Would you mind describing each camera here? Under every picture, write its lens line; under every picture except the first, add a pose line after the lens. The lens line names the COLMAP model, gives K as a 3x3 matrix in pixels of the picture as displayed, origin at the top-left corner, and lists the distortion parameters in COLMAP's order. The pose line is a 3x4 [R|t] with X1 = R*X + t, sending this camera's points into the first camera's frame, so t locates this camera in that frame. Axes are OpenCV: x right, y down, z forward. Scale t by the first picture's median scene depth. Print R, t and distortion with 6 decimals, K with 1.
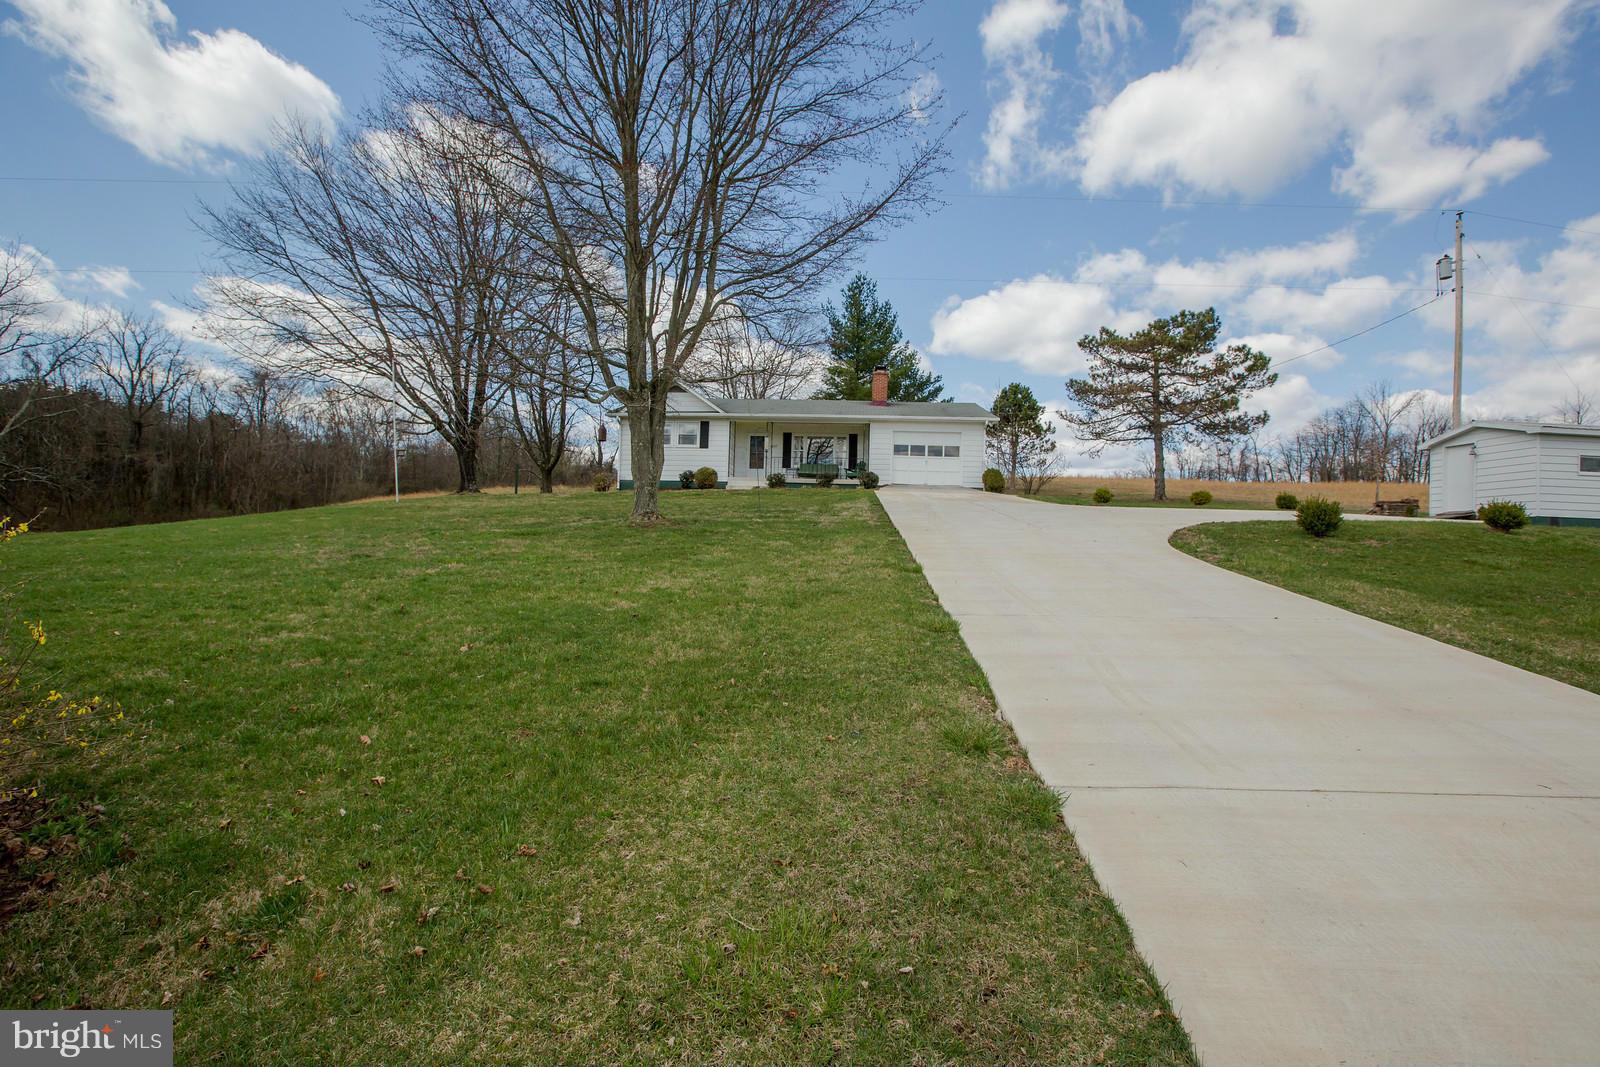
lens RADIAL K [[704.6, 0, 797.0], [0, 704.6, 535.0], [0, 0, 1]] dist [0.001893, 0.000297]
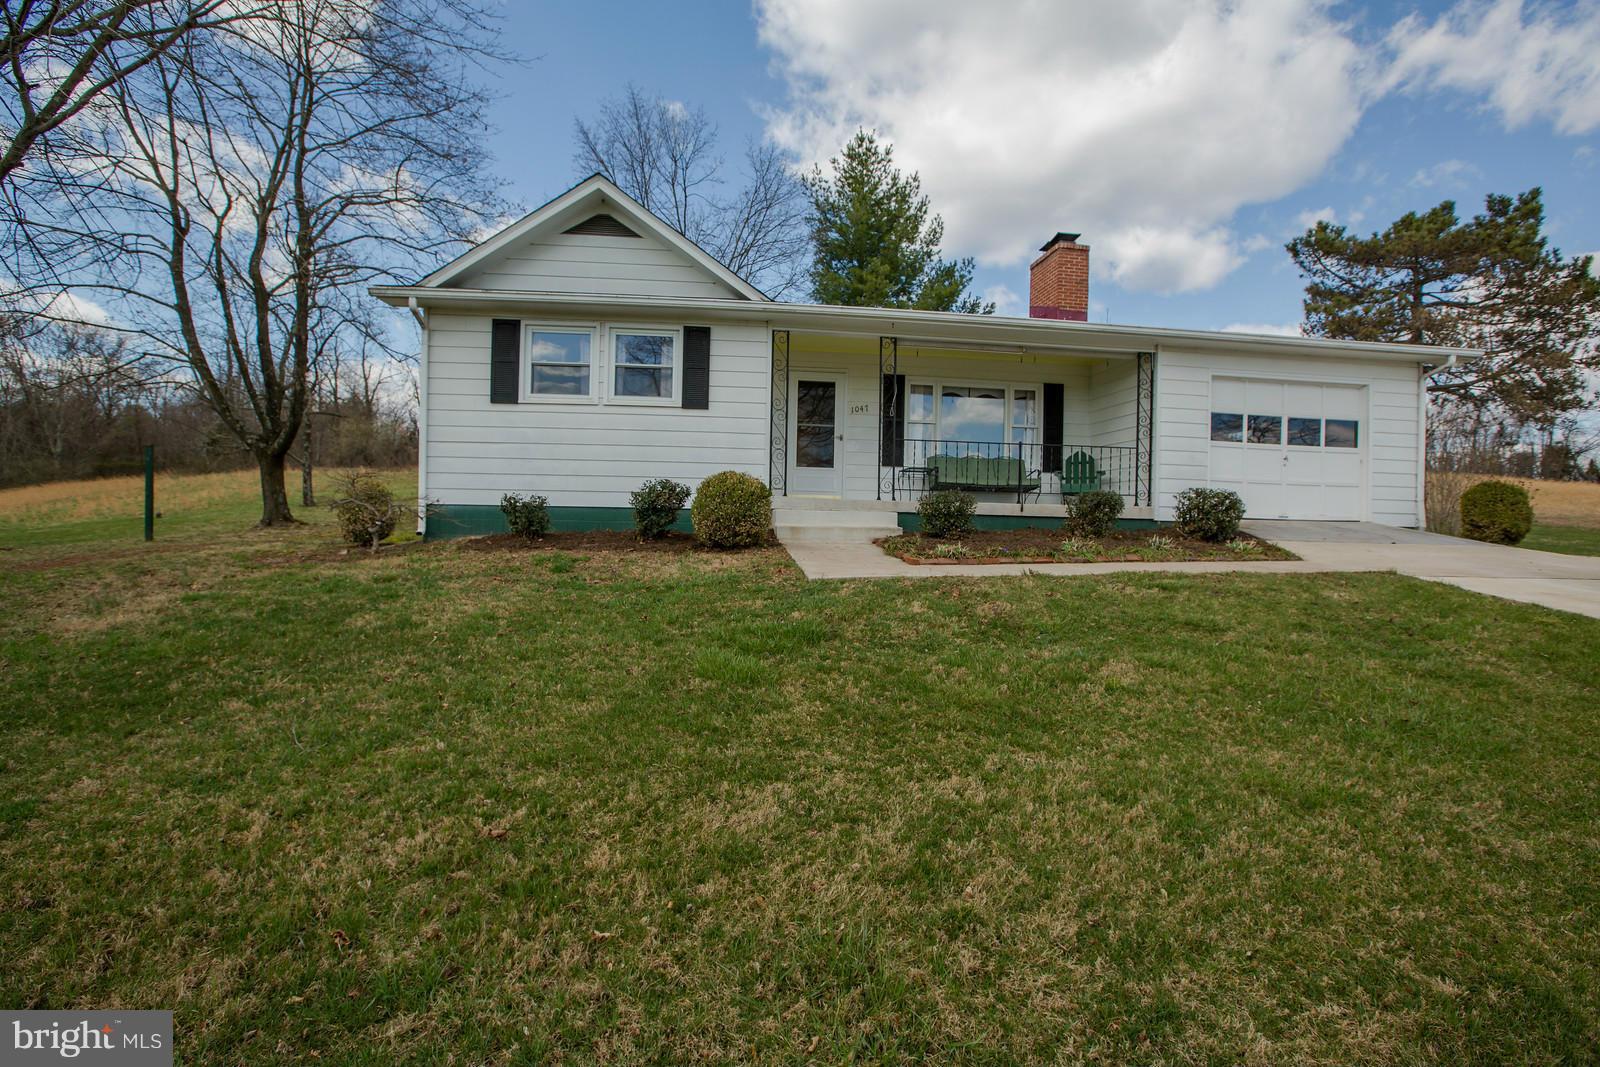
lens RADIAL K [[820.8, 0, 797.4], [0, 820.8, 535.3], [0, 0, 1]] dist [0.001364, -0.000166]
pose [[0.987401, 0.000336, 0.158235, -0.141296], [-0.002080, 0.999939, 0.010854, -0.067723], [-0.158222, -0.011047, 0.987342, 0.607743]]
